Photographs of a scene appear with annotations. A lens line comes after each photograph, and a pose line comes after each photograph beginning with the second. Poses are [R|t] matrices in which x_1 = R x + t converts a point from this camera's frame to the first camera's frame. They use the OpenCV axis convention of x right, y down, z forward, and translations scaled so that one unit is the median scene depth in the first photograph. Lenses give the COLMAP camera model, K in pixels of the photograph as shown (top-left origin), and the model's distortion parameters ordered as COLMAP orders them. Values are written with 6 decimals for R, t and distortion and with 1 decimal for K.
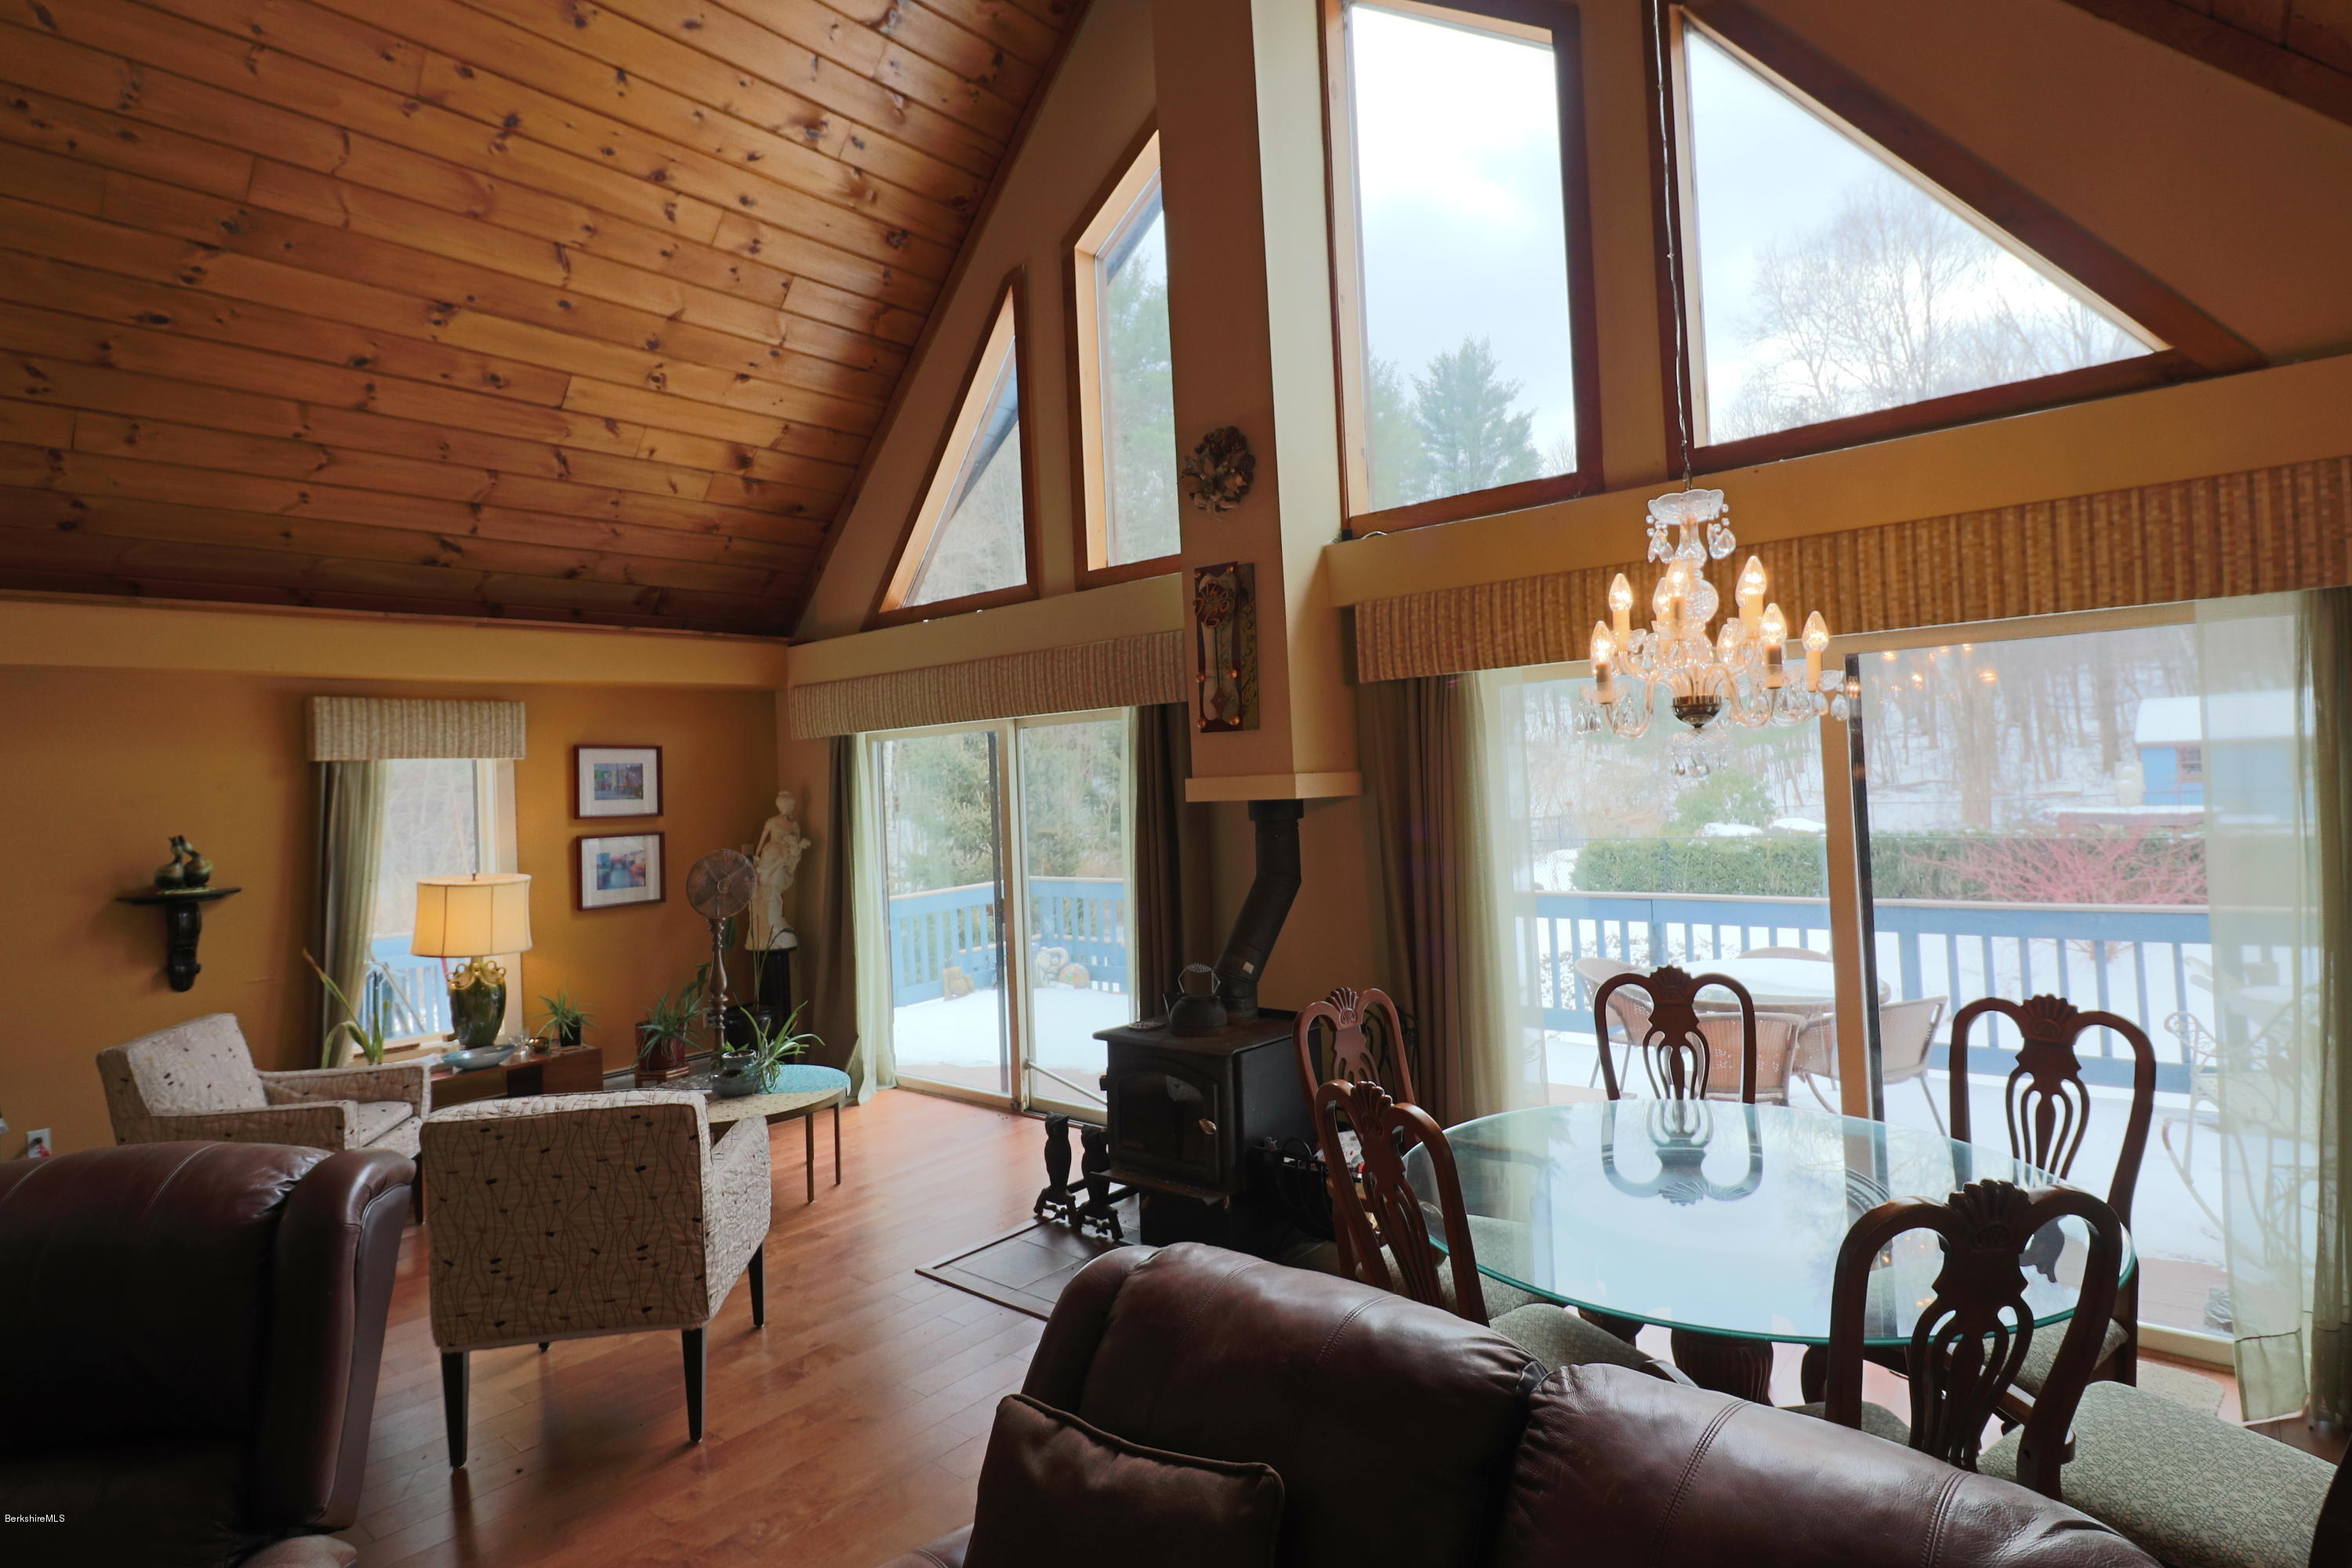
lens RADIAL K [[1212.1, 0, 1189.0], [0, 1212.1, 759.3], [0, 0, 1]] dist [-0.004990, -0.009671]
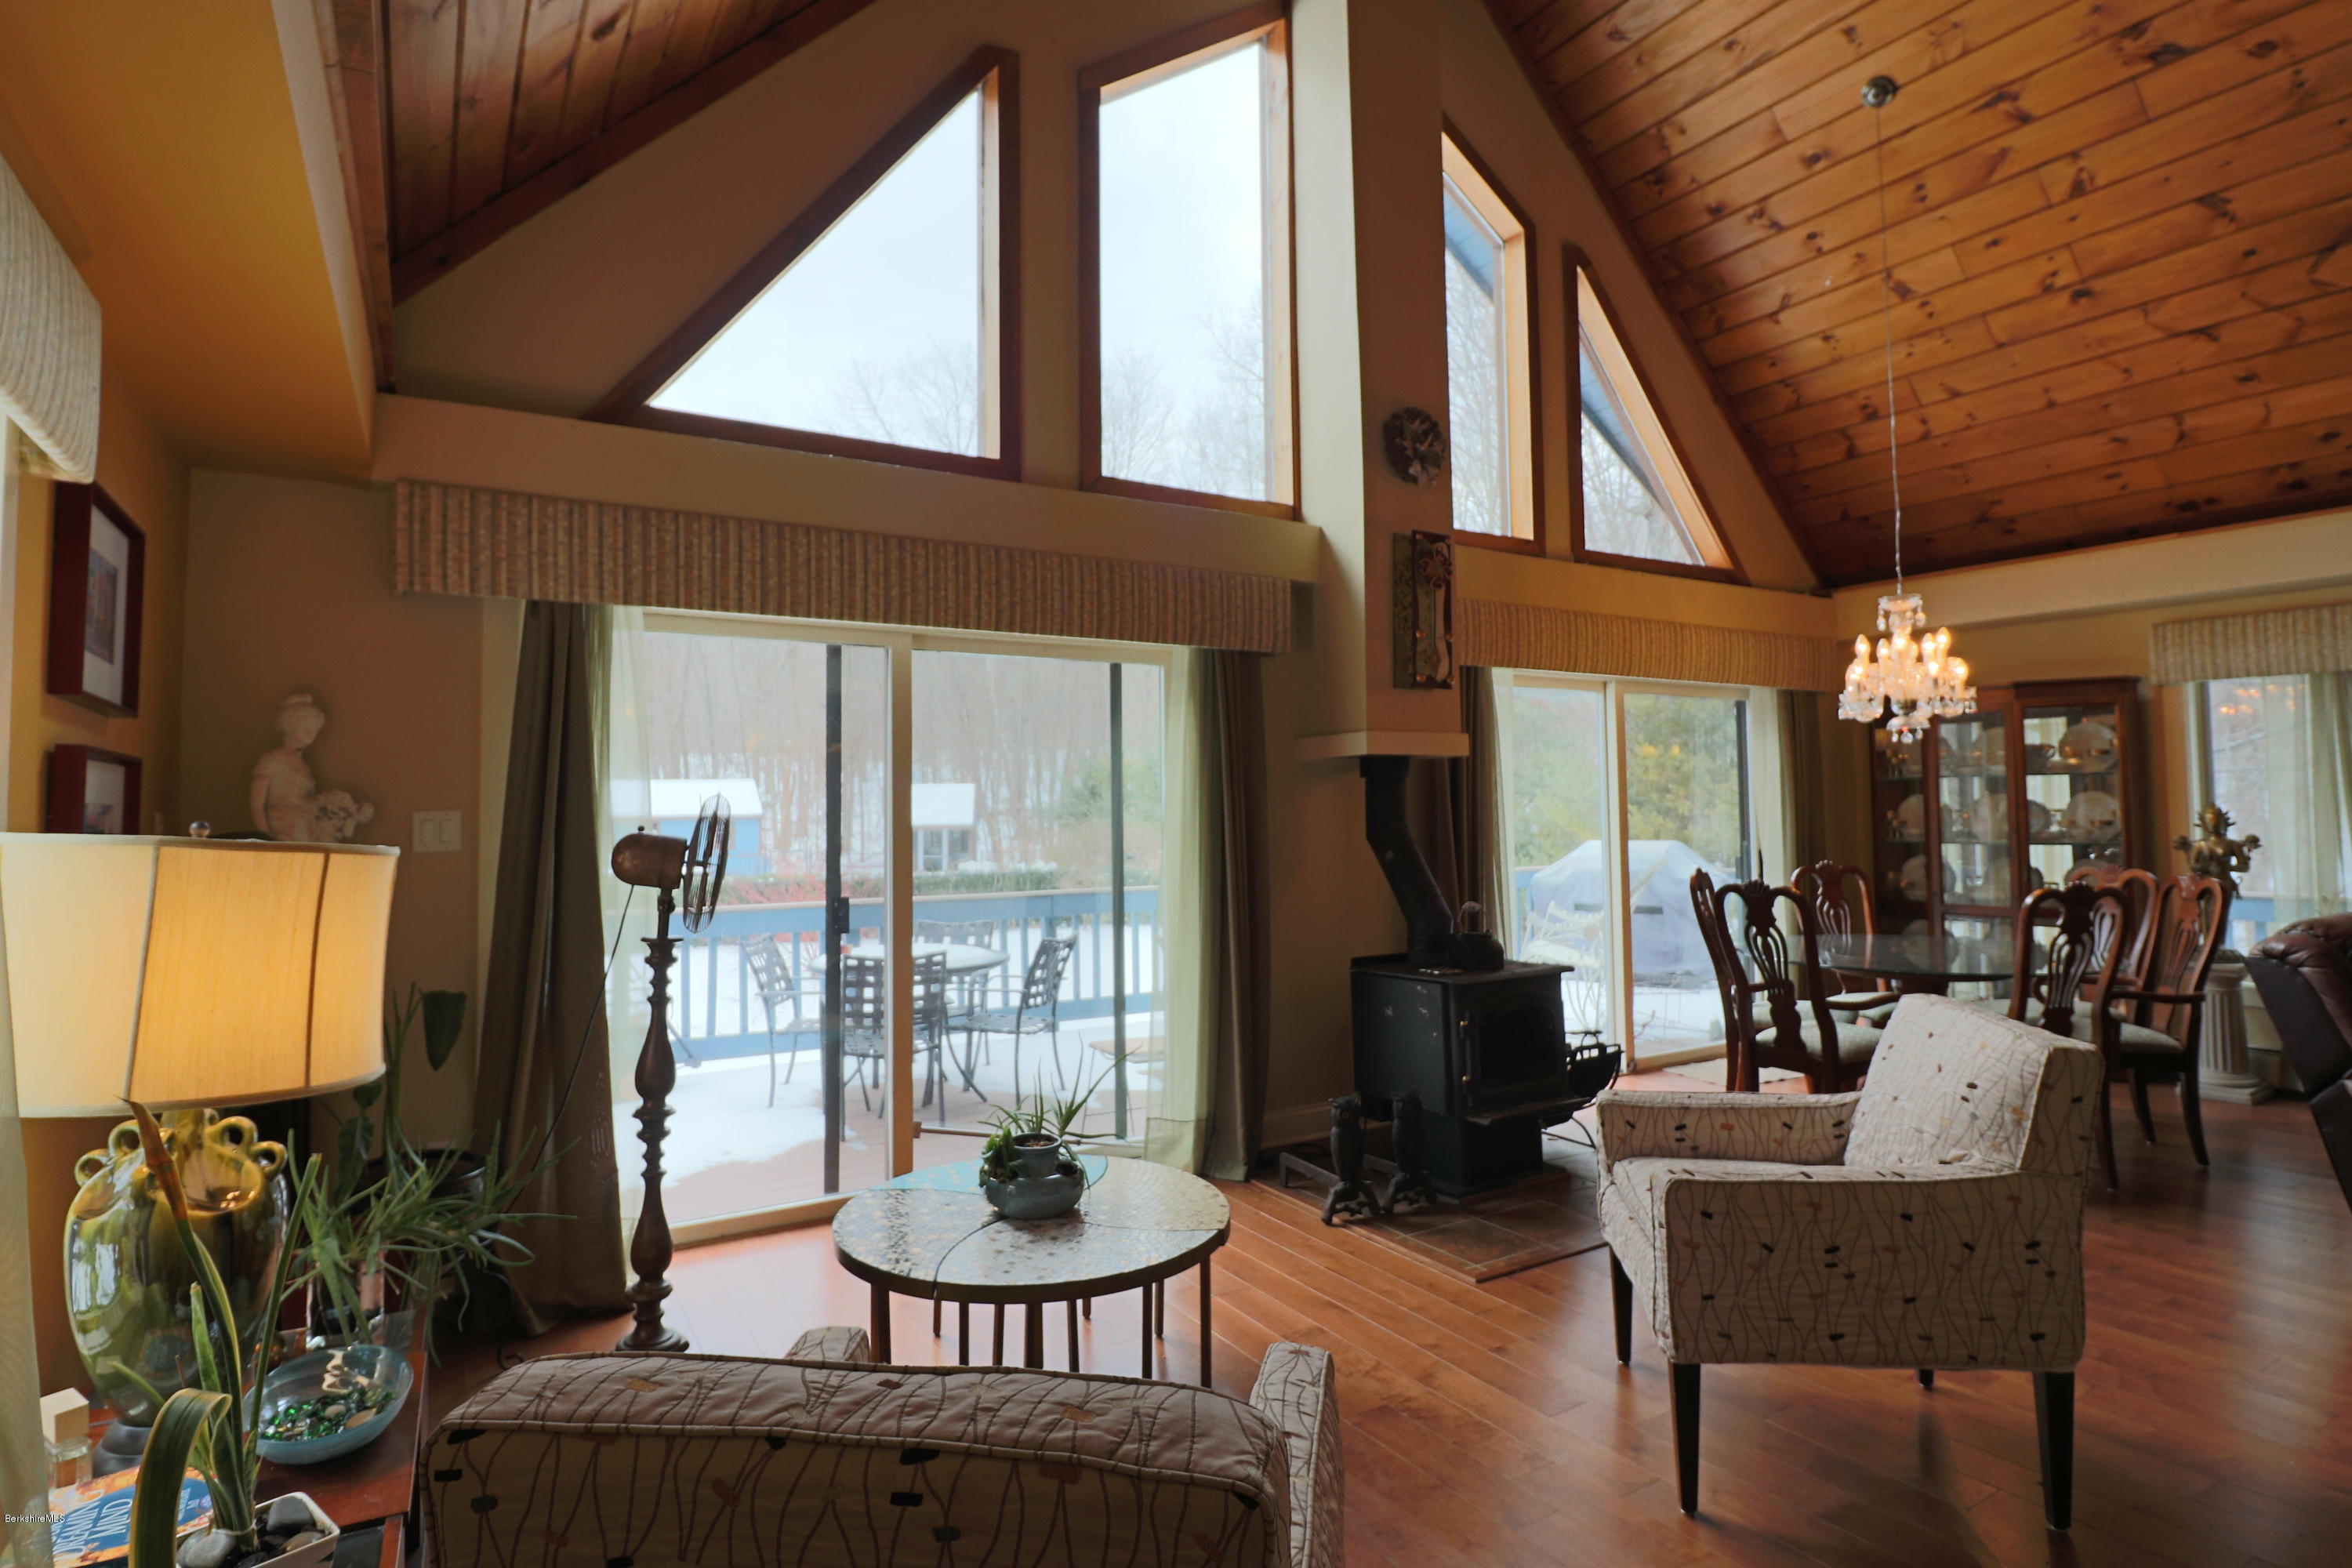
lens RADIAL K [[1212.1, 0, 1174.9], [0, 1212.1, 759.8], [0, 0, 1]] dist [-0.004990, -0.009671]
pose [[0.318110, 0.085604, 0.944181, -1.034082], [-0.017081, 0.996271, -0.084572, 0.133497], [-0.947900, 0.010775, 0.318386, 0.858495]]
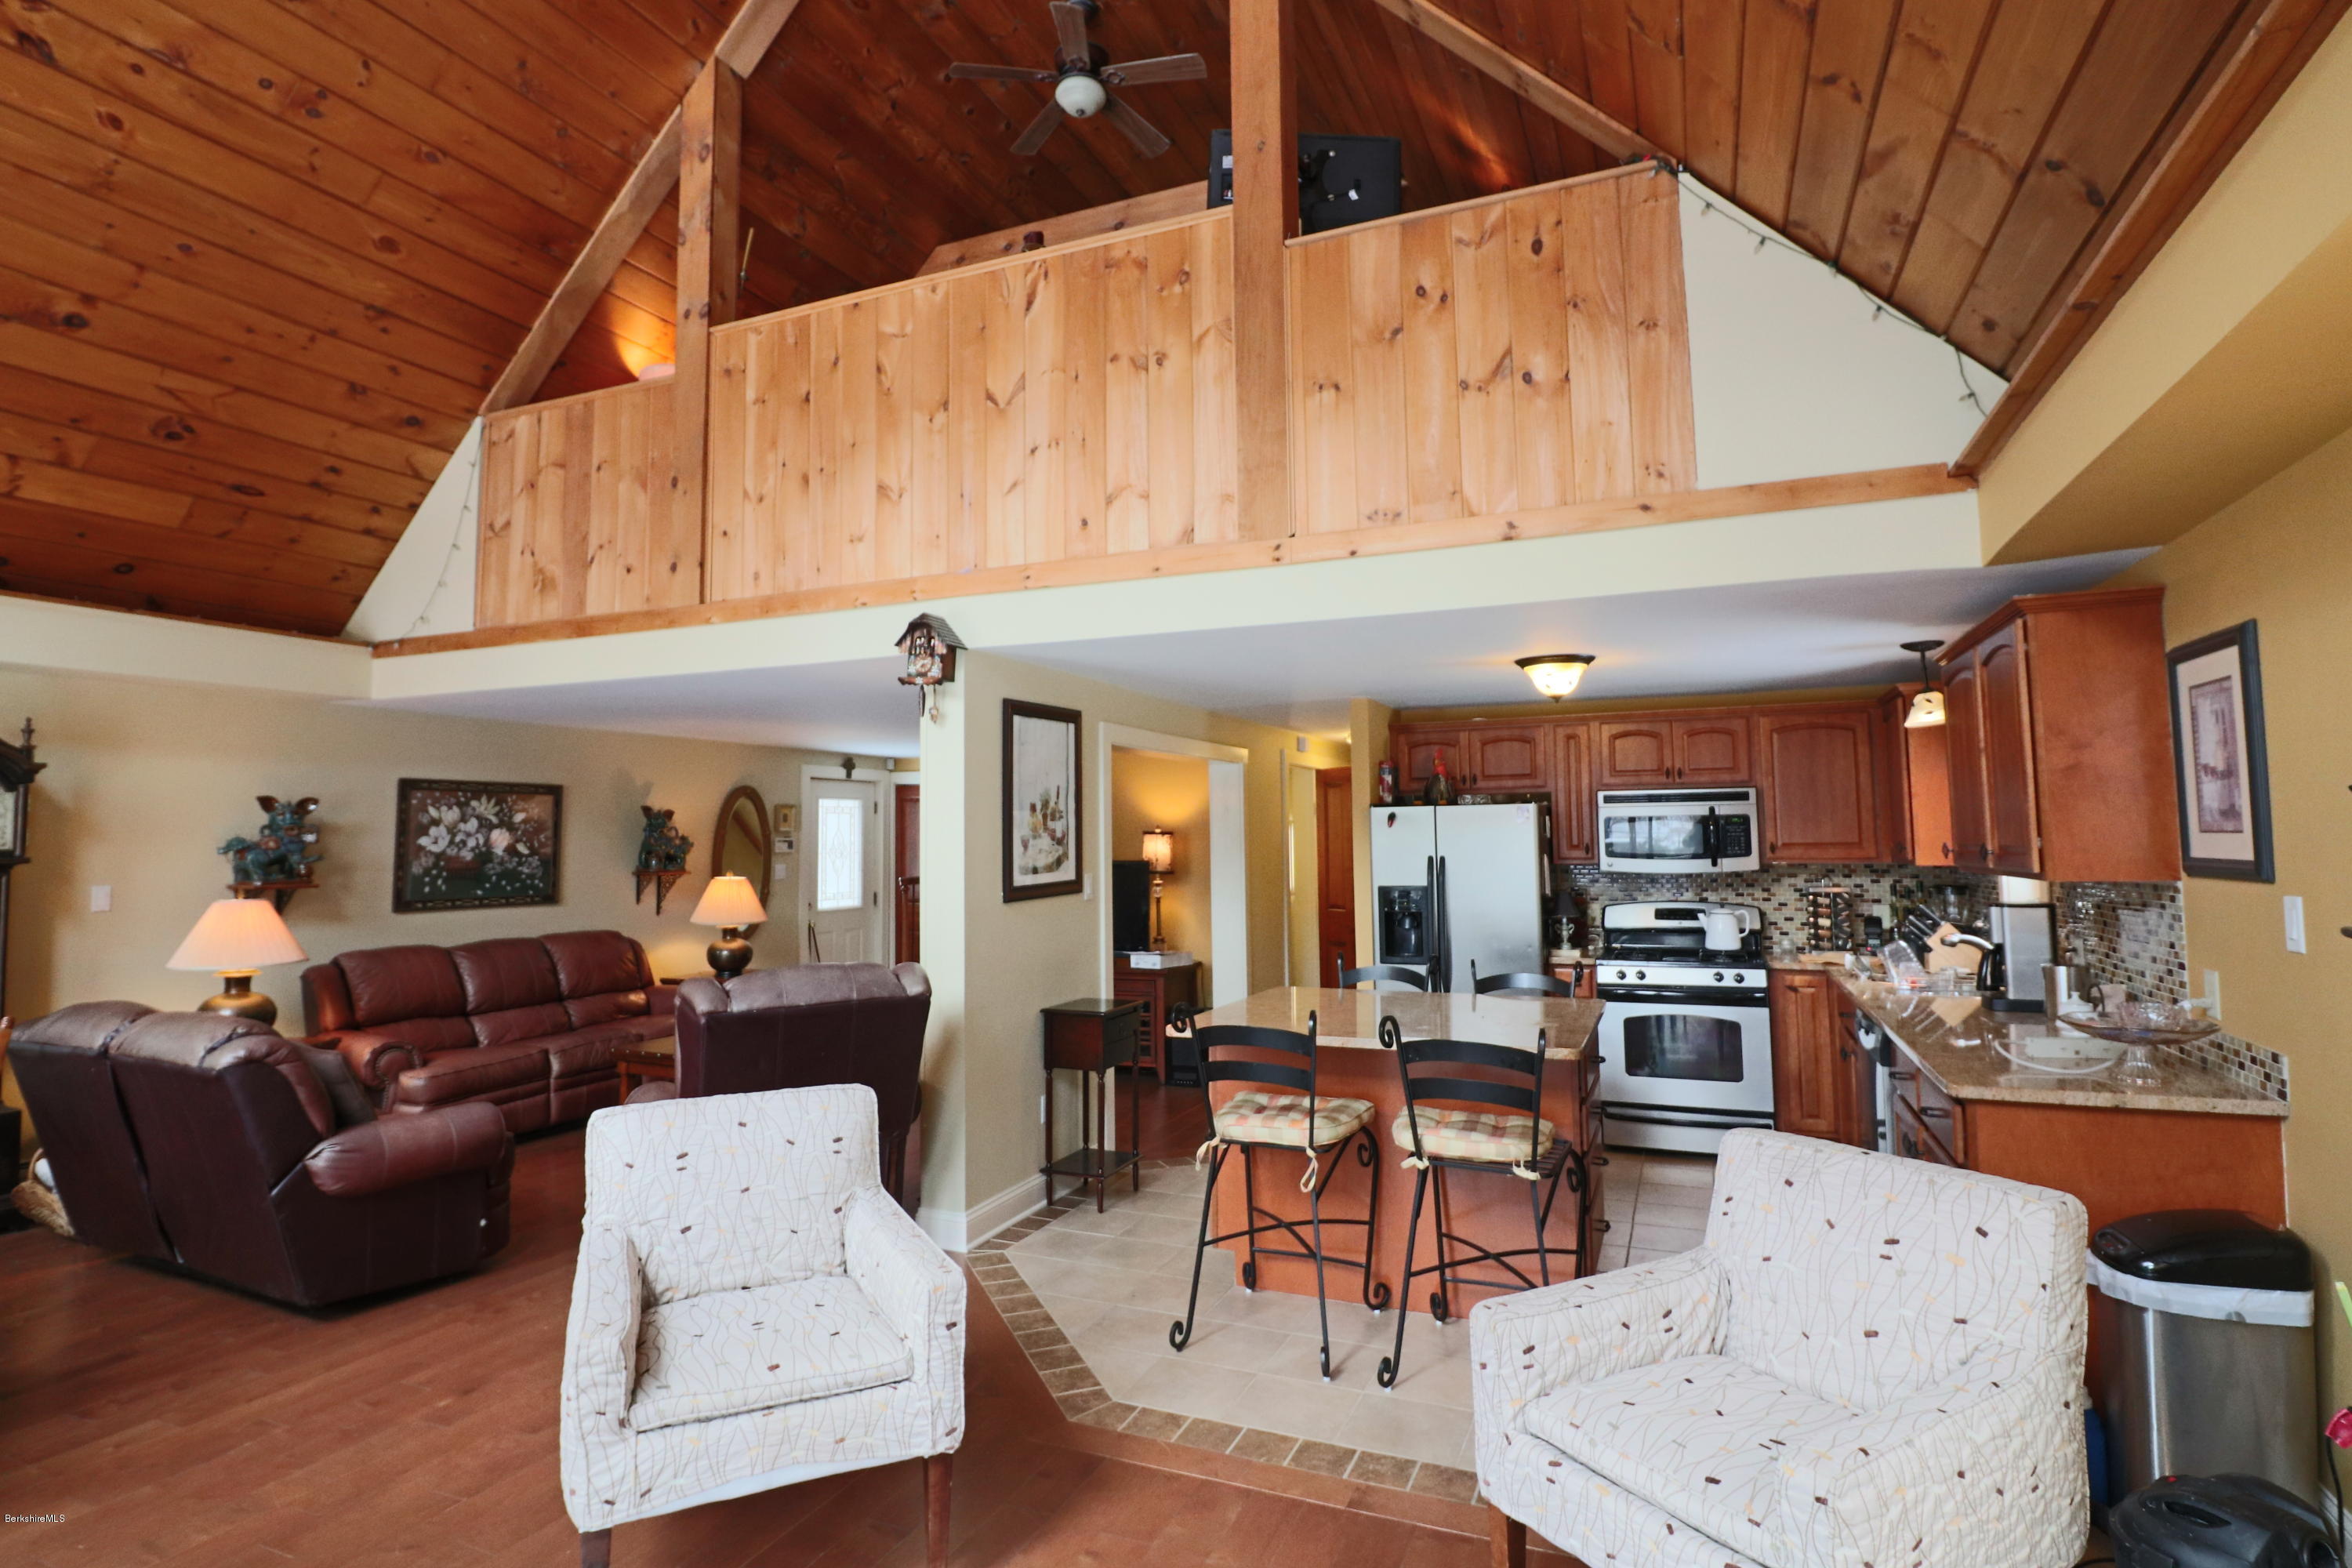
lens RADIAL K [[1212.1, 0, 1174.1], [0, 1212.1, 774.8], [0, 0, 1]] dist [-0.004990, -0.009671]
pose [[-0.952670, 0.042369, -0.301040, -0.397088], [0.062024, 0.996501, -0.056031, 0.074498], [0.297613, -0.072051, -0.951964, 1.399689]]
